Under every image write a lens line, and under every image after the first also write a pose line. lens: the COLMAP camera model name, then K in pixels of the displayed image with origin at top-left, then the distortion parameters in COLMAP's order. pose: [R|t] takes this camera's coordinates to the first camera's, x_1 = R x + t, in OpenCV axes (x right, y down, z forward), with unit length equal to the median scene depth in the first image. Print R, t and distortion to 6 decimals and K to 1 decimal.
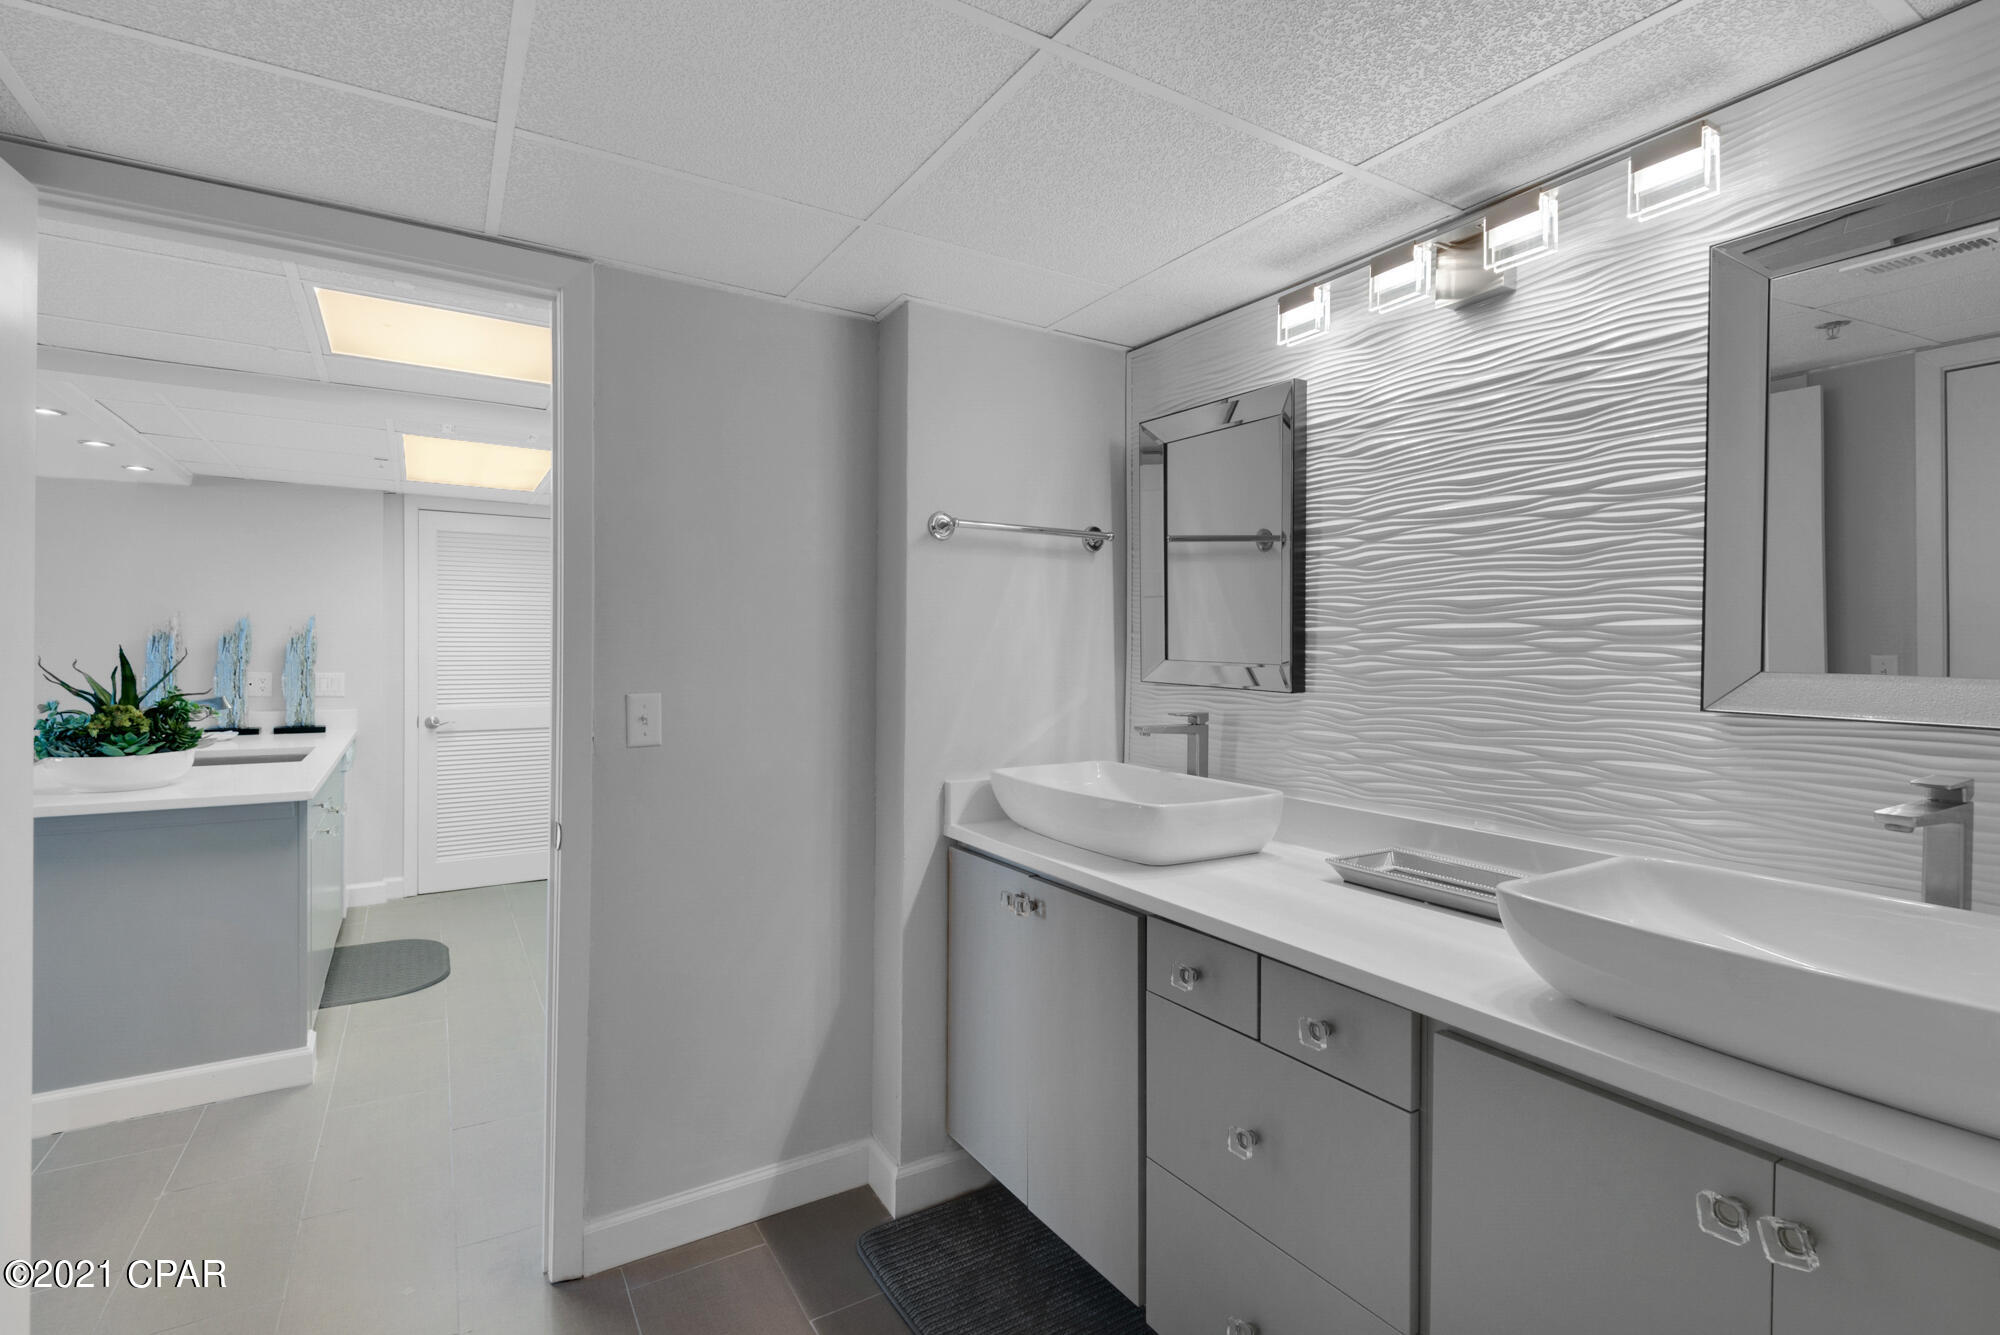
lens RADIAL K [[897.9, 0, 995.4], [0, 897.9, 664.1], [0, 0, 1]] dist [0.029660, -0.011571]
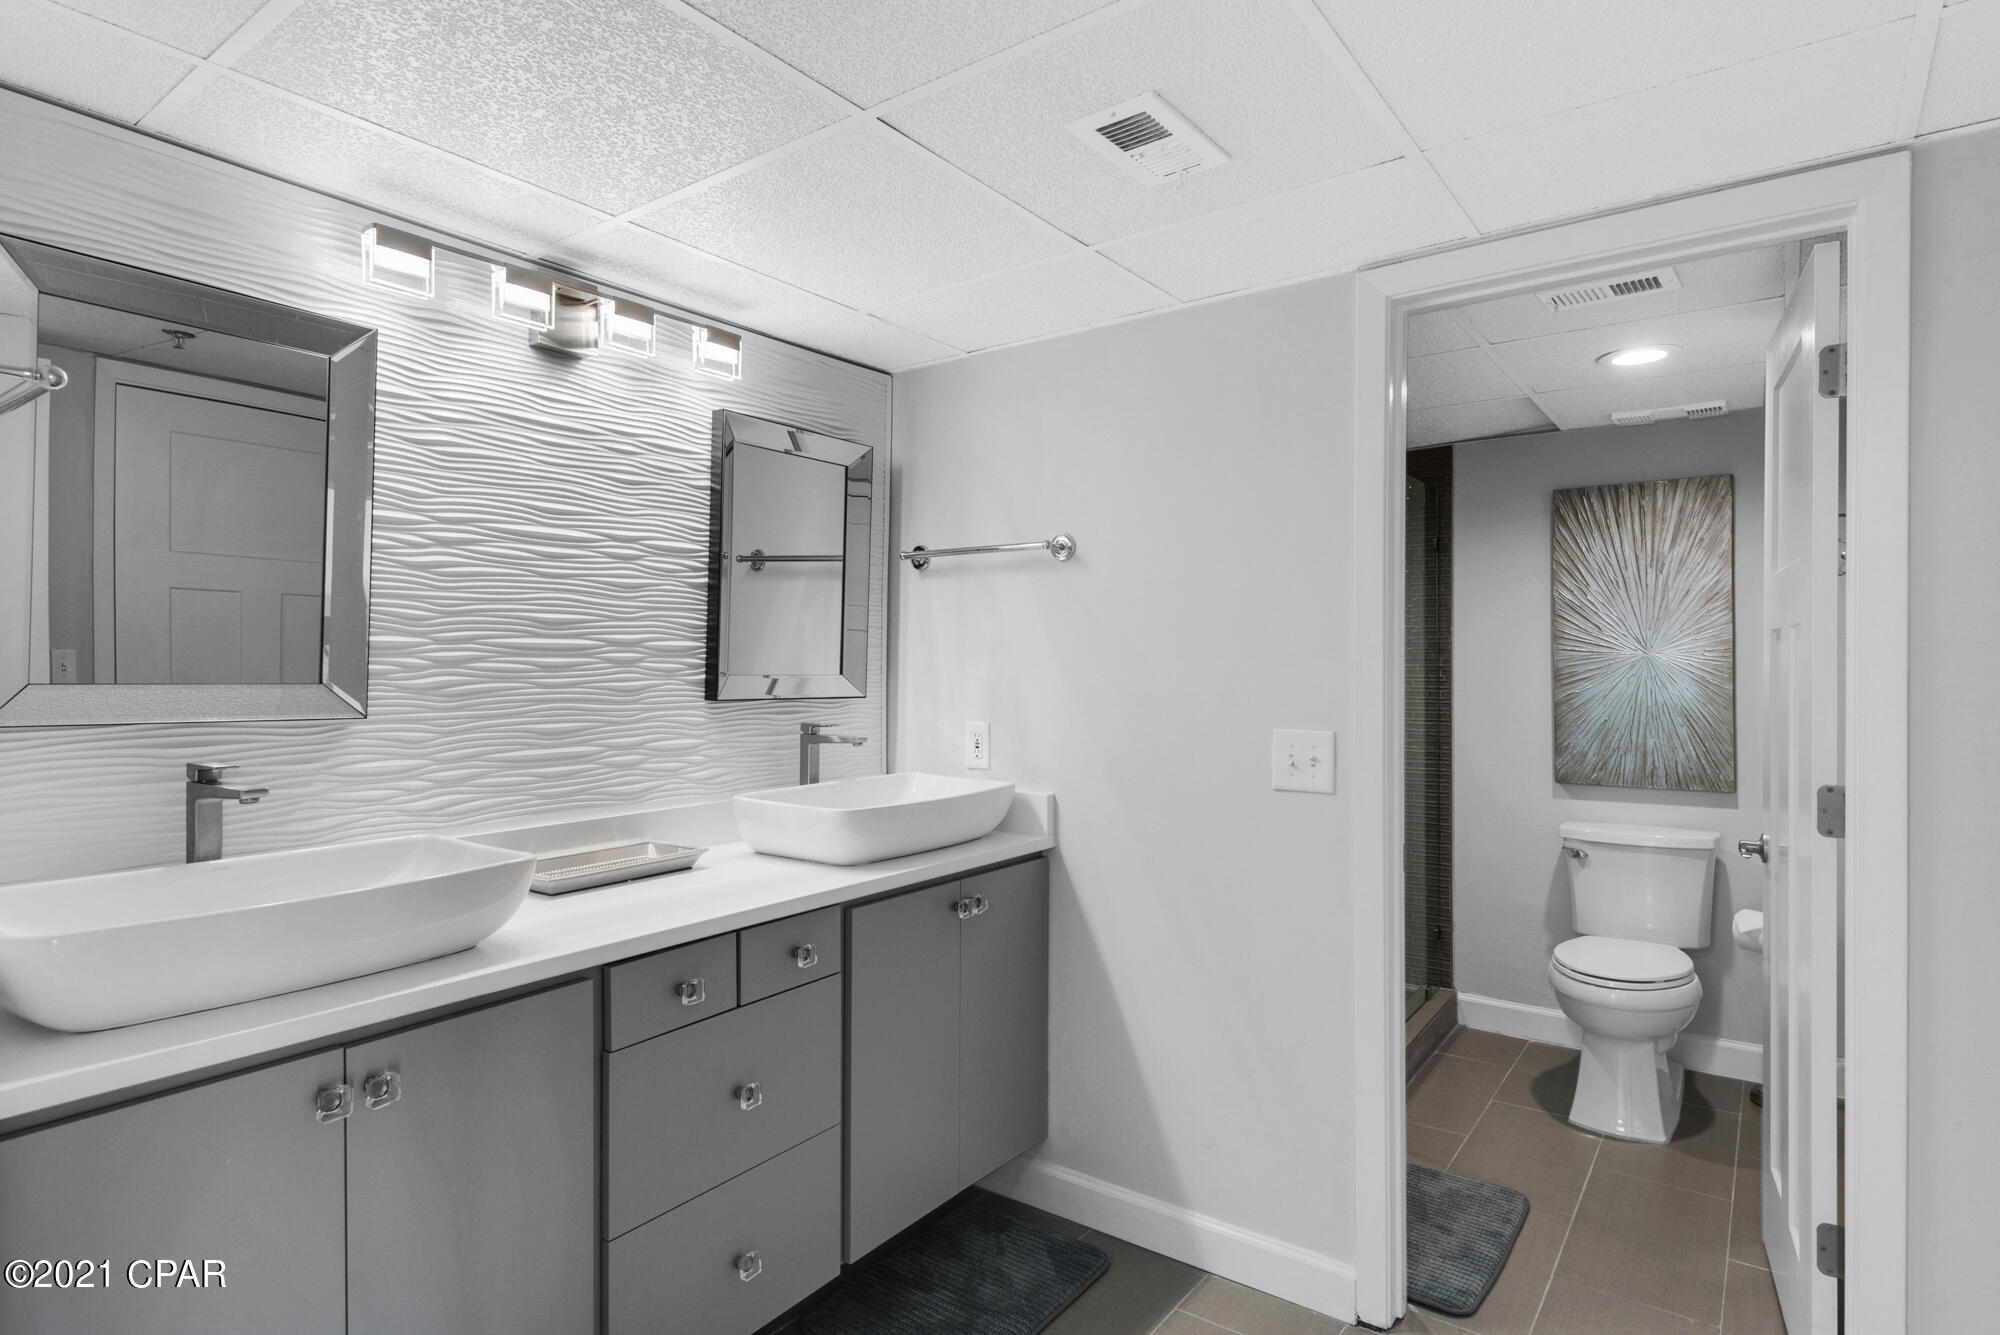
lens RADIAL K [[1054.6, 0, 992.6], [0, 1054.6, 675.0], [0, 0, 1]] dist [-0.000193, -0.000051]
pose [[-0.358890, -0.019985, 0.933166, -0.906048], [0.011557, 0.999599, 0.025853, -0.029050], [-0.933308, 0.020063, -0.358515, 0.996518]]
